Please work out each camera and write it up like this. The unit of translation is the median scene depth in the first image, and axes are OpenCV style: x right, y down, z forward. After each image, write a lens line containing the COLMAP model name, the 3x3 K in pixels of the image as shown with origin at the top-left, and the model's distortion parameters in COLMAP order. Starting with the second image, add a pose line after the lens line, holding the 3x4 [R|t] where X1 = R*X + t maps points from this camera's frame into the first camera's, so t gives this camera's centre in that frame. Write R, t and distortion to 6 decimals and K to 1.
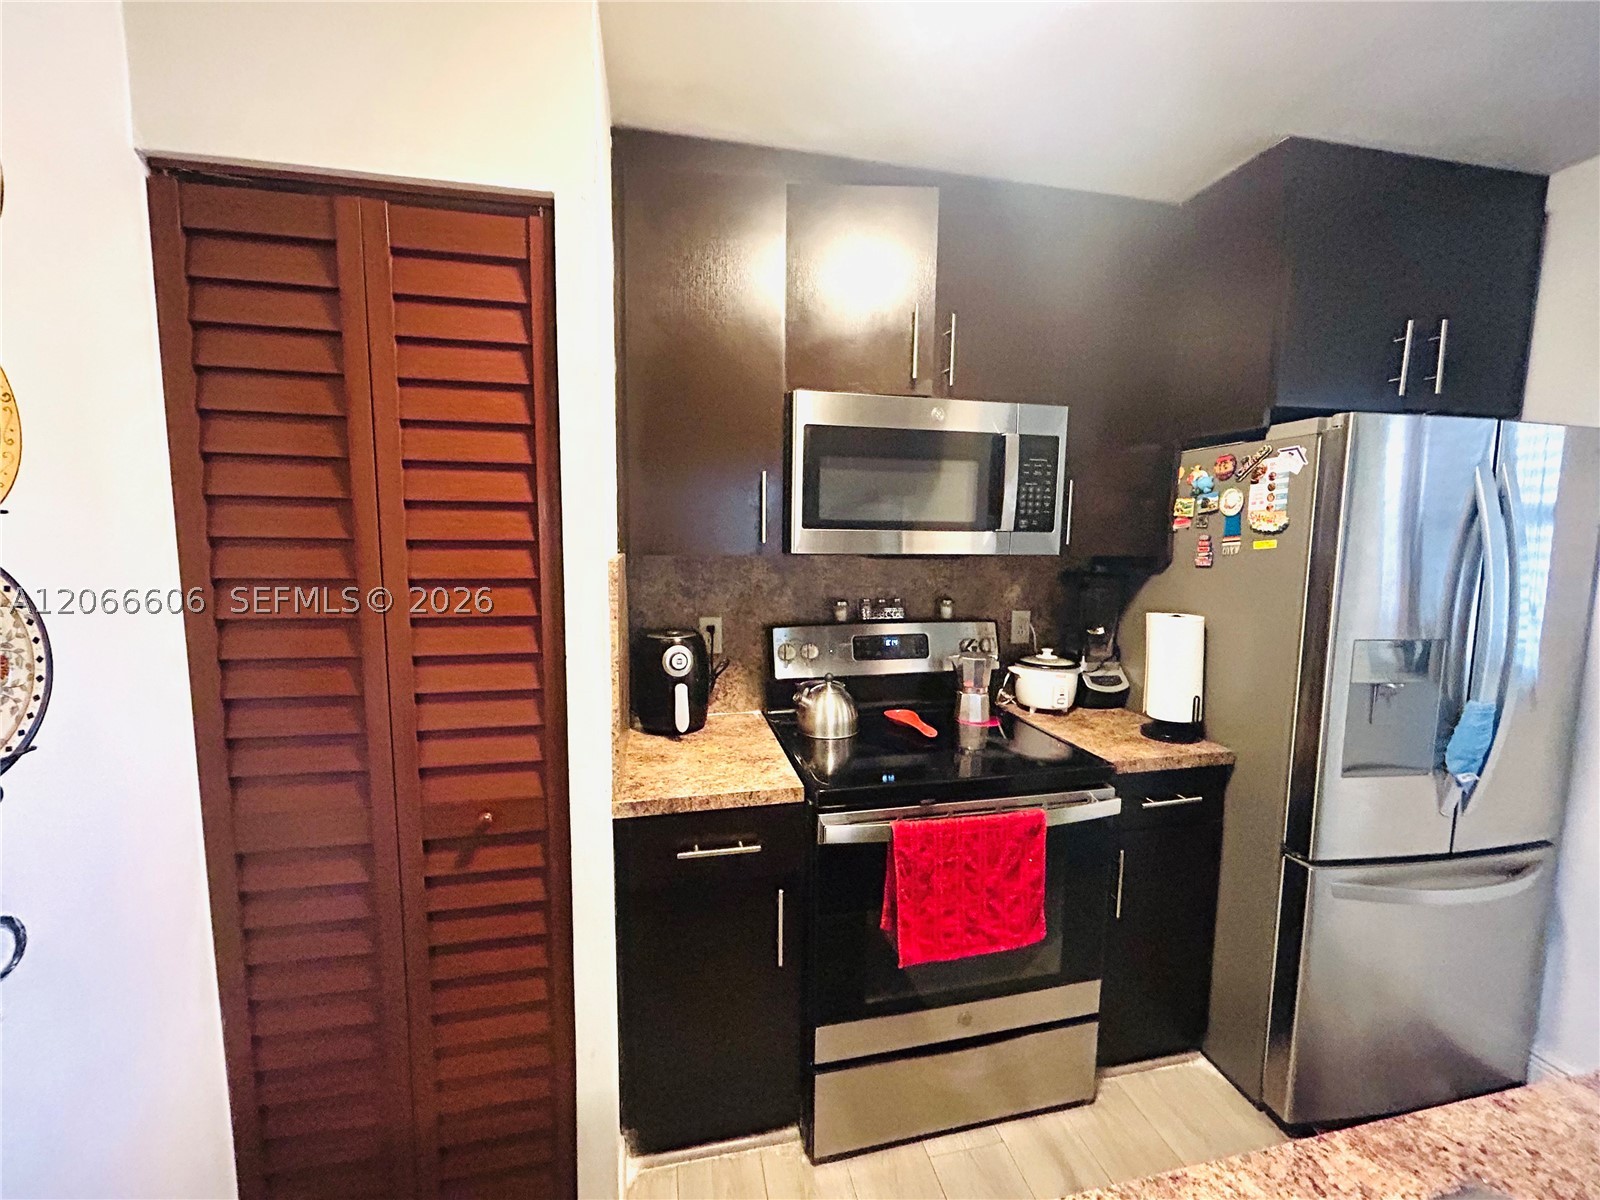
lens RADIAL K [[671.2, 0, 800.0], [0, 671.2, 600.0], [0, 0, 1]] dist [-0.001929, -0.001162]
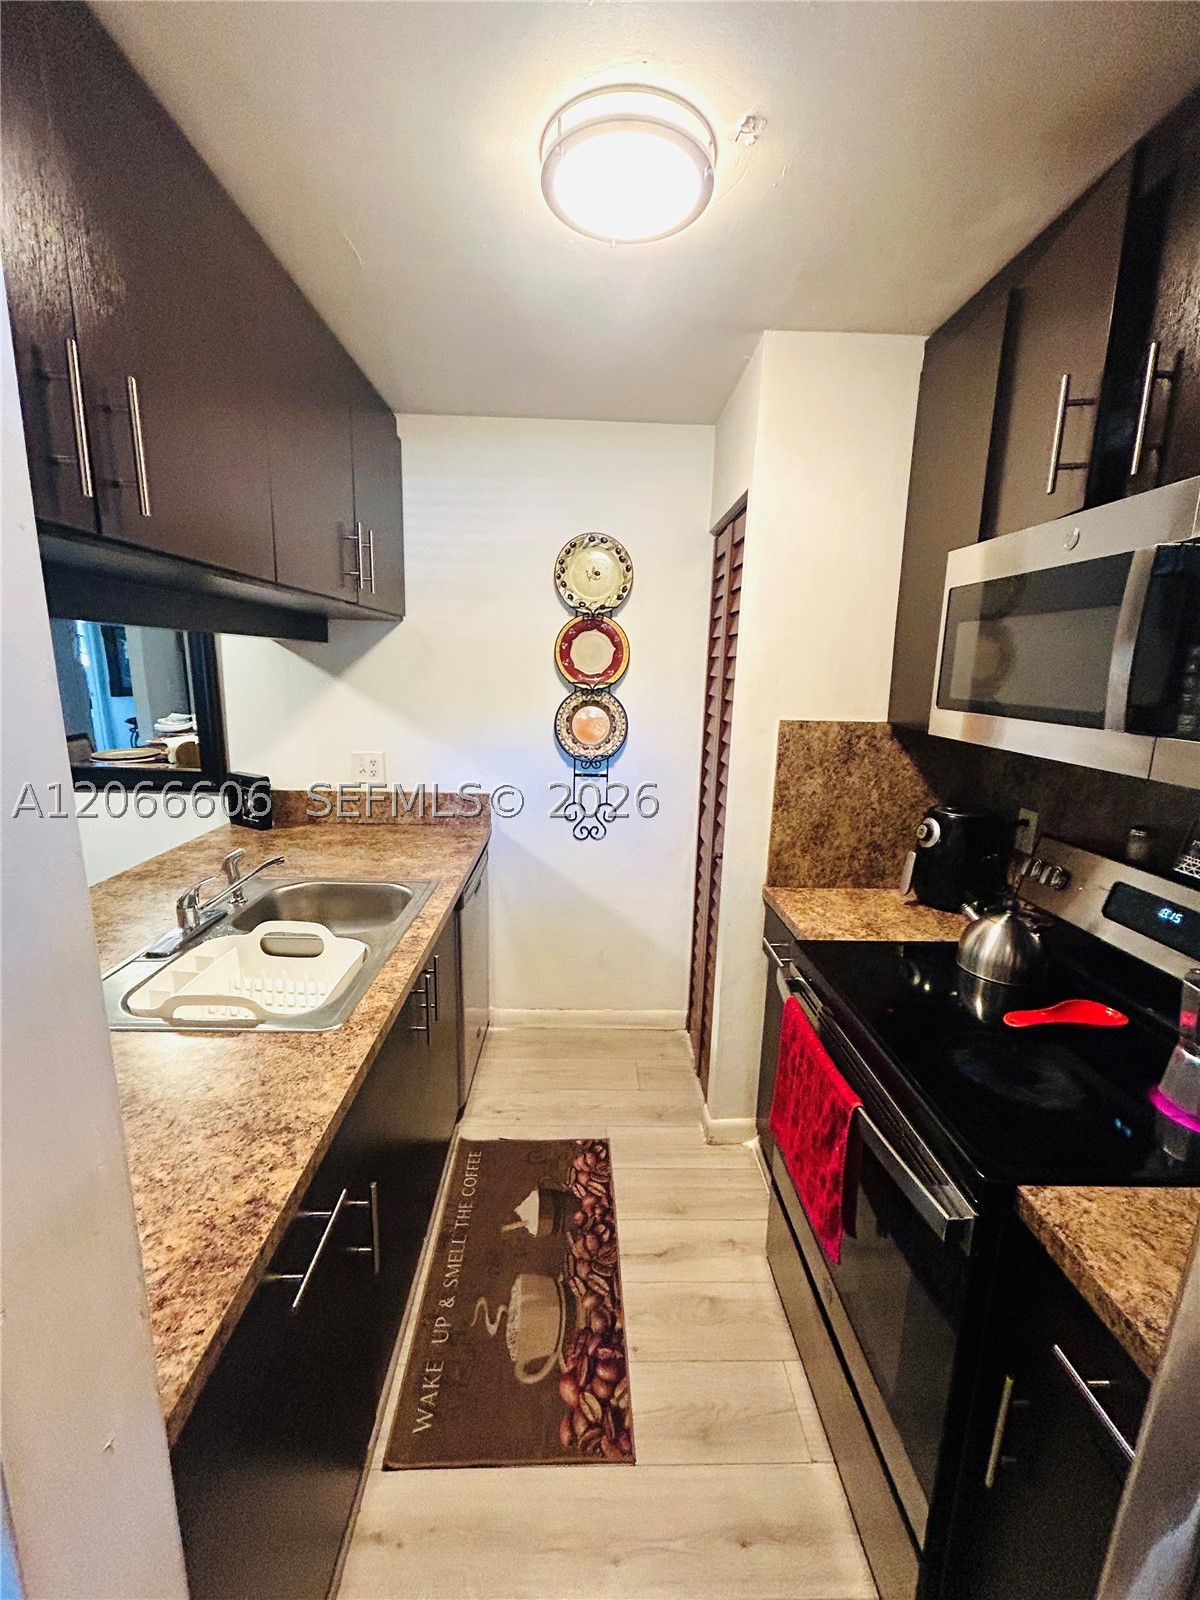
lens RADIAL K [[671.2, 0, 570.0], [0, 671.2, 811.4], [0, 0, 1]] dist [-0.001929, -0.001162]
pose [[-0.243106, 0.193961, -0.950410, 0.907819], [-0.124706, 0.965423, 0.228923, -0.104899], [0.961950, 0.174175, -0.210512, 0.673351]]
